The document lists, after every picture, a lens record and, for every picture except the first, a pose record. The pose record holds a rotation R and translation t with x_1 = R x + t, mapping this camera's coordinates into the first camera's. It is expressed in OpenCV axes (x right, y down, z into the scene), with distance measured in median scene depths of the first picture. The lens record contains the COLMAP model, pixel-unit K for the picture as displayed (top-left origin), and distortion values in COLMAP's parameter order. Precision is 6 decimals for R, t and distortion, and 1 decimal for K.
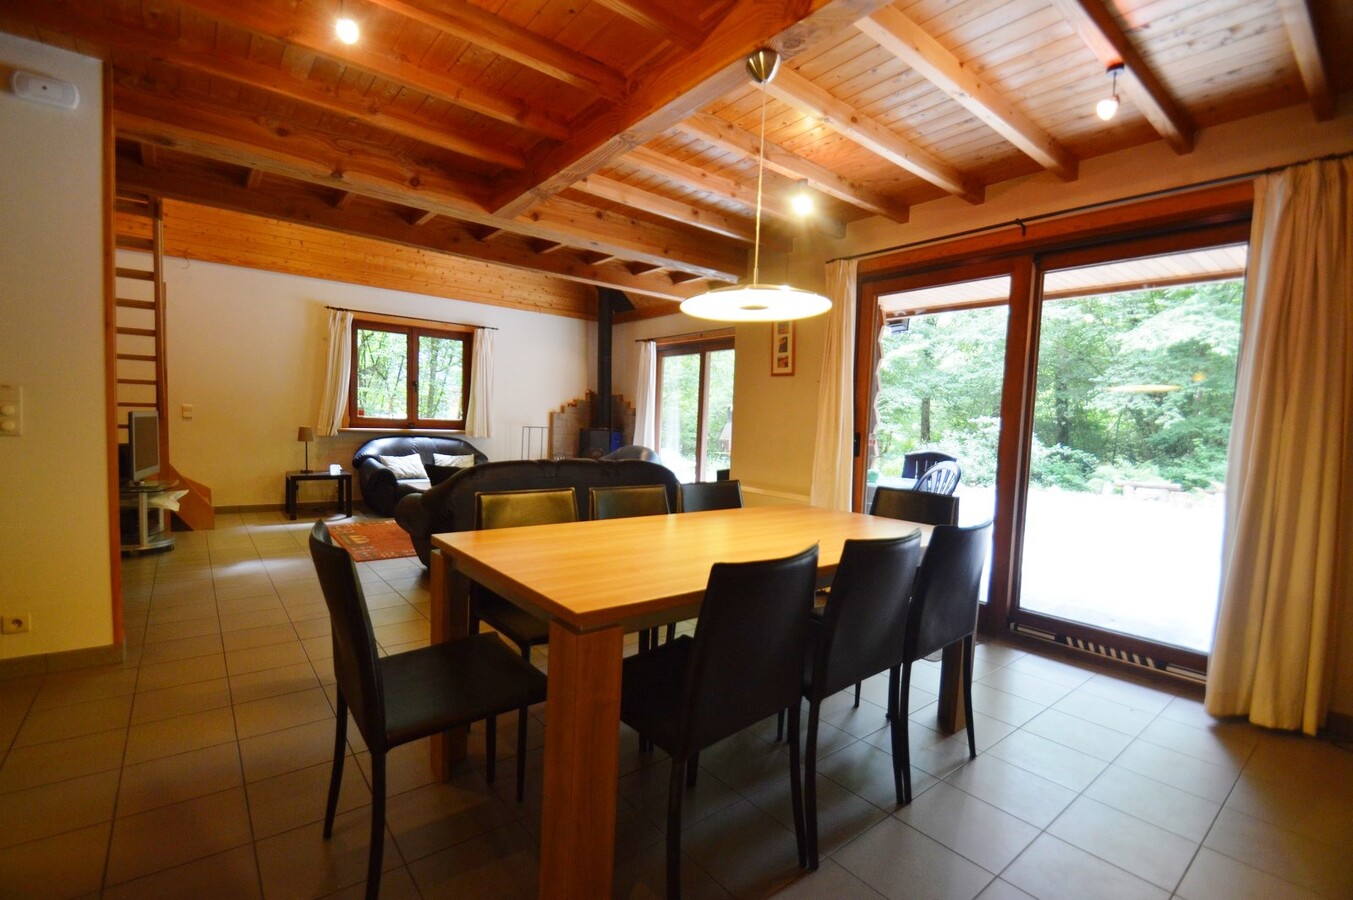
lens RADIAL K [[599.3, 0, 662.1], [0, 599.3, 464.6], [0, 0, 1]] dist [-0.002472, -0.007676]
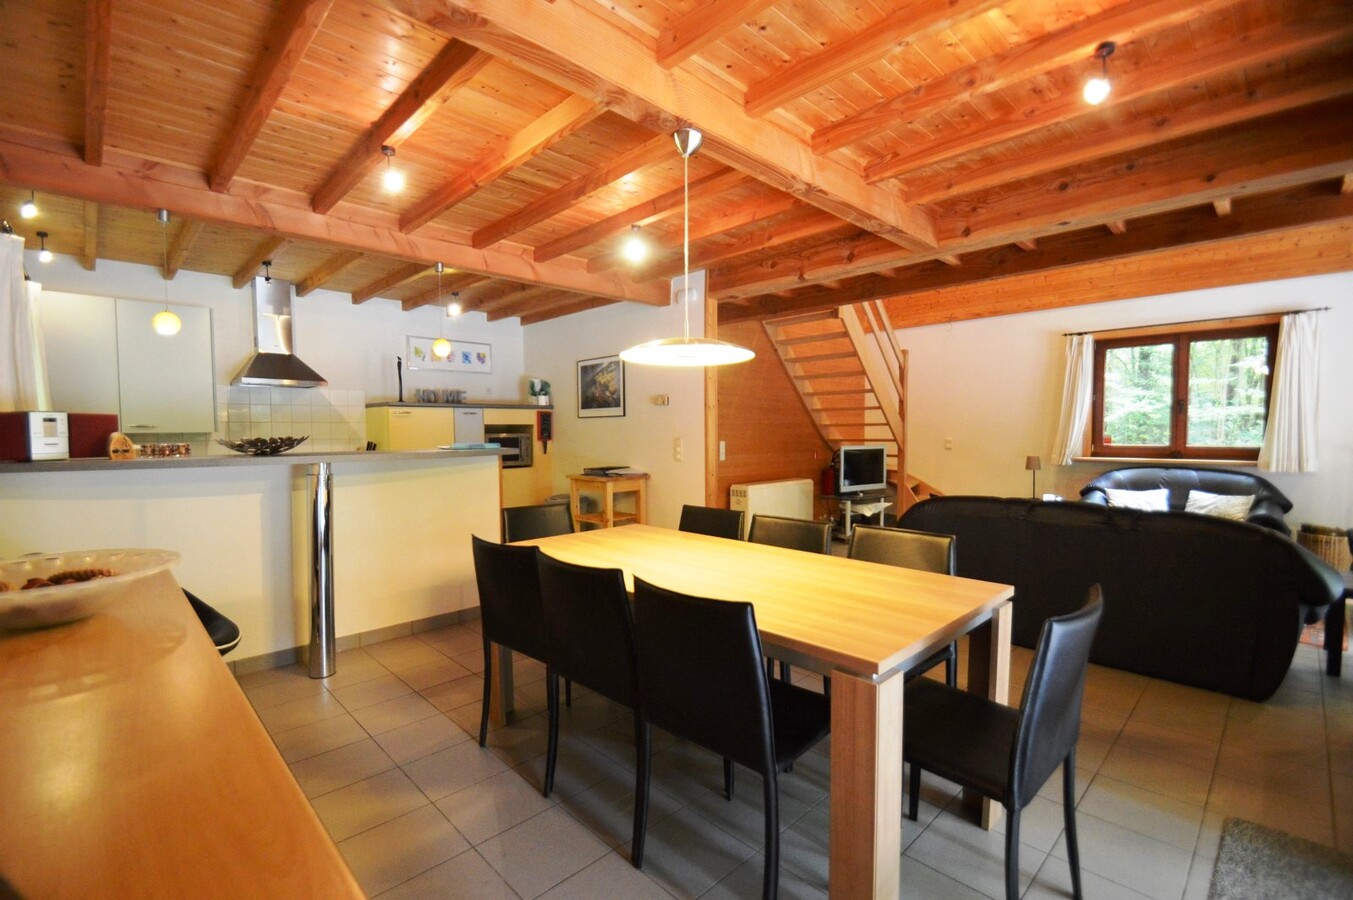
lens RADIAL K [[600.7, 0, 658.2], [0, 600.7, 455.5], [0, 0, 1]] dist [-0.000193, -0.005518]
pose [[0.087034, 0.002131, -0.996203, 0.362097], [-0.059327, 0.998234, -0.003048, -0.021647], [0.994437, 0.059367, 0.087007, 0.253007]]
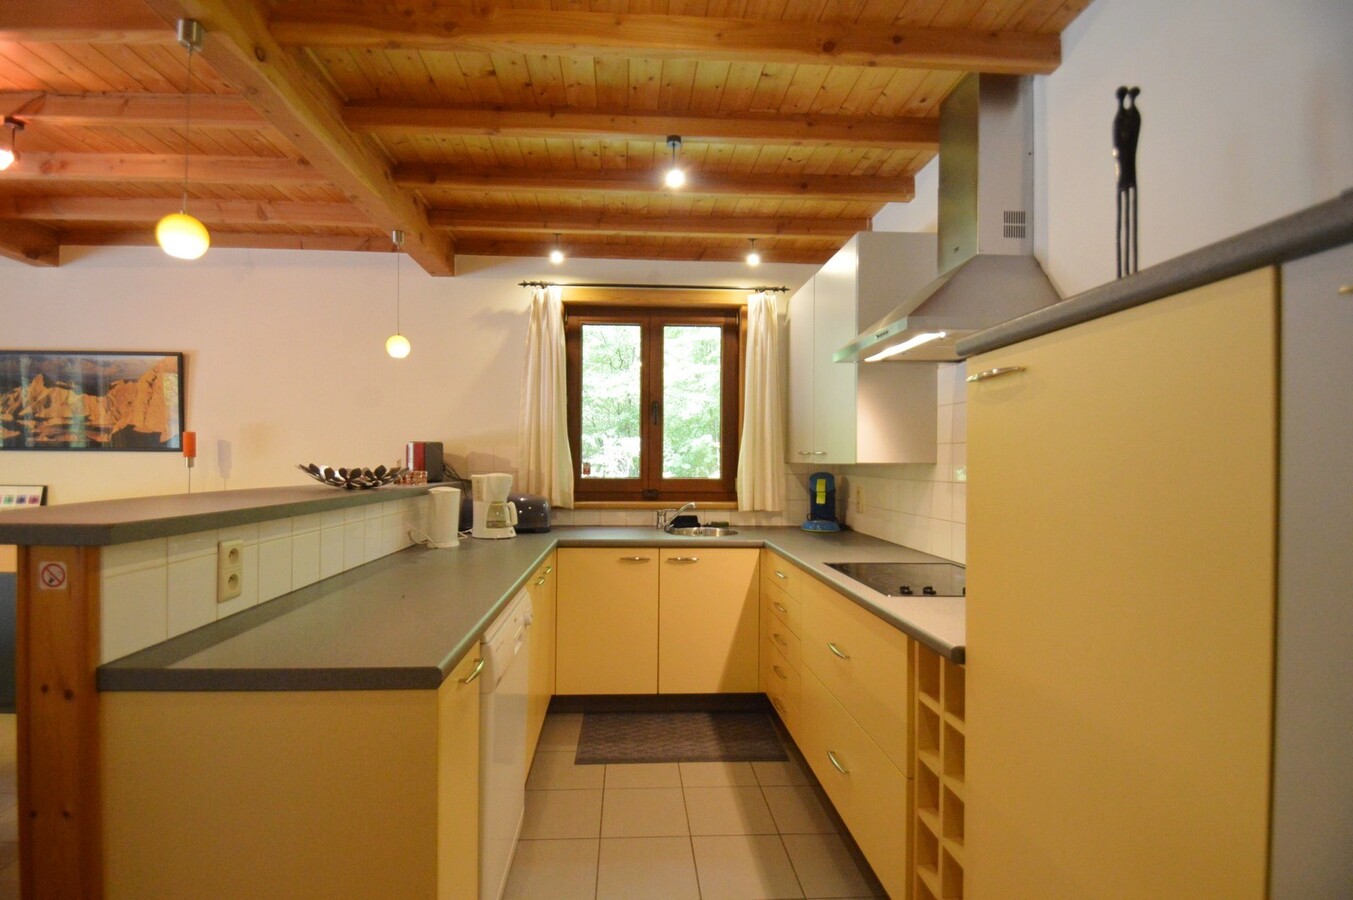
lens RADIAL K [[600.7, 0, 656.8], [0, 600.7, 461.8], [0, 0, 1]] dist [-0.000193, -0.005518]
pose [[-0.813417, -0.046045, 0.579856, -0.482917], [0.000716, 0.996782, 0.080158, -0.050141], [-0.581681, 0.065617, -0.810766, 0.172879]]
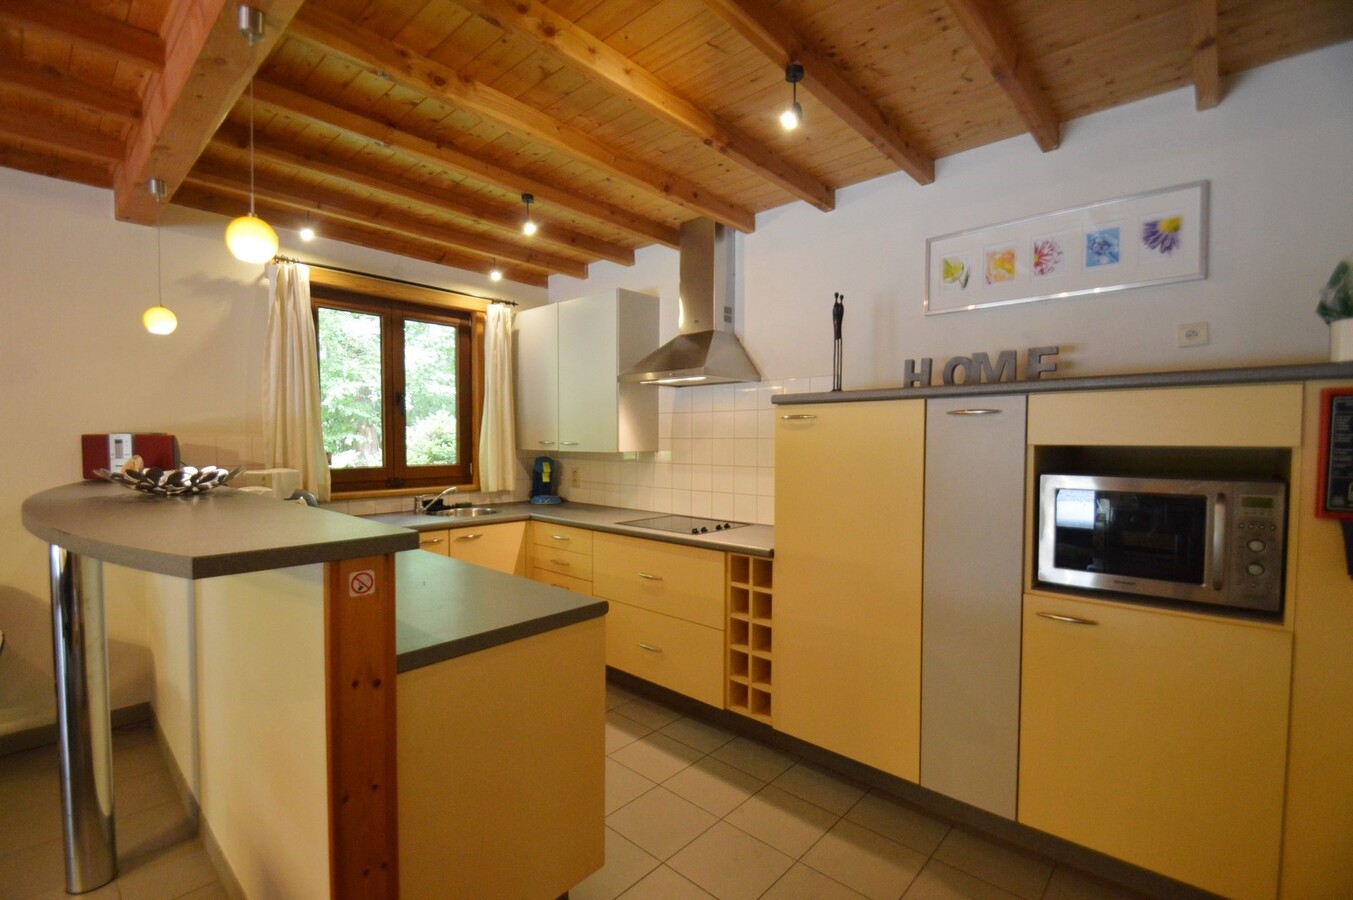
lens RADIAL K [[600.7, 0, 655.0], [0, 600.7, 457.8], [0, 0, 1]] dist [-0.000193, -0.005518]
pose [[-0.987945, -0.038125, -0.150040, -0.324308], [-0.052930, 0.993978, 0.095953, -0.066319], [0.145478, 0.102738, -0.984013, 0.321983]]
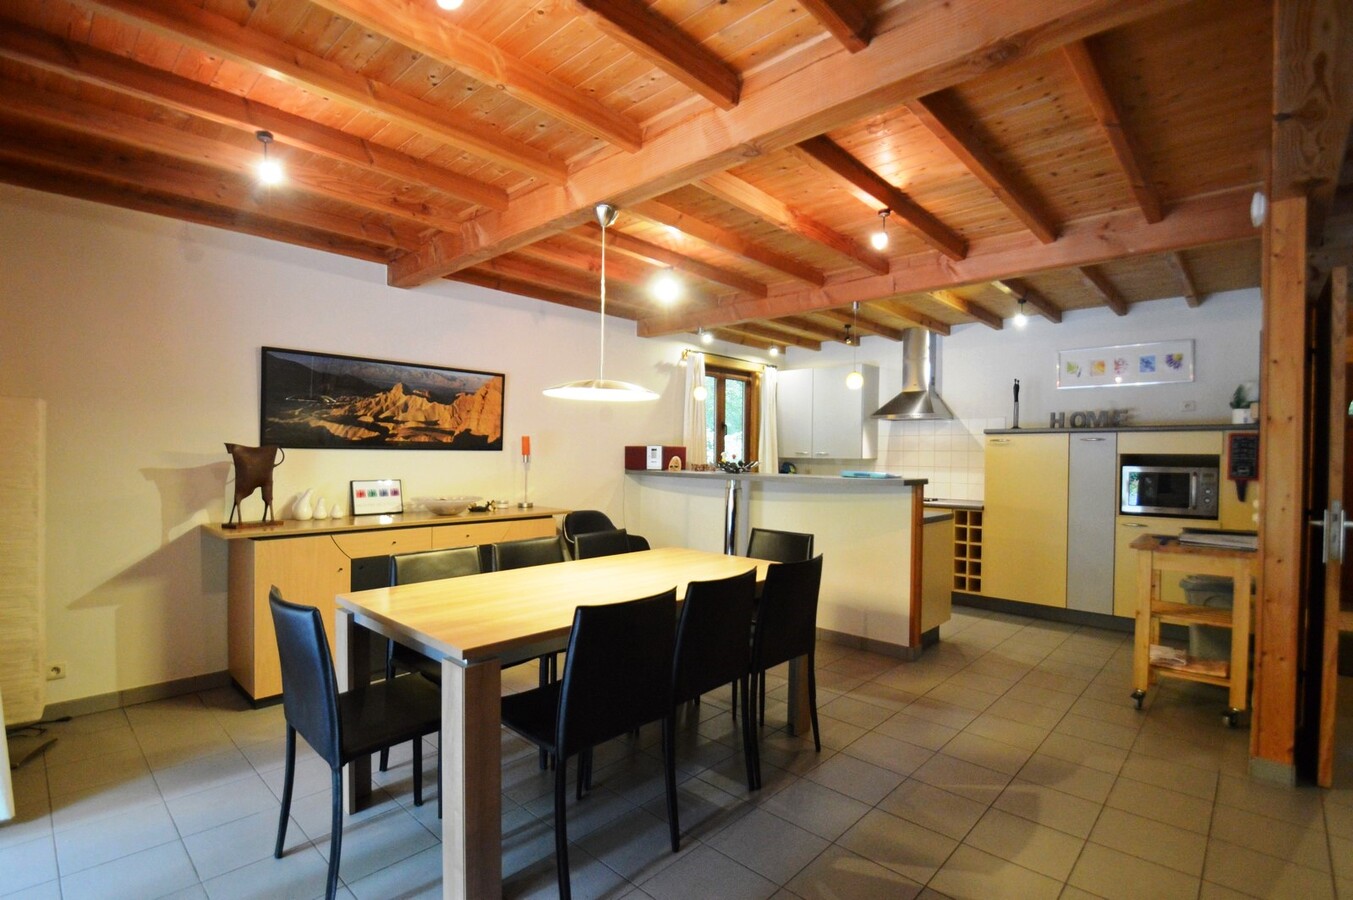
lens RADIAL K [[631.5, 0, 649.2], [0, 631.5, 461.8], [0, 0, 1]] dist [-0.010031, -0.005779]
pose [[-0.990725, -0.048927, -0.126765, 0.061055], [-0.058926, 0.995337, 0.076365, -0.068265], [0.122437, 0.083127, -0.988989, 0.692803]]
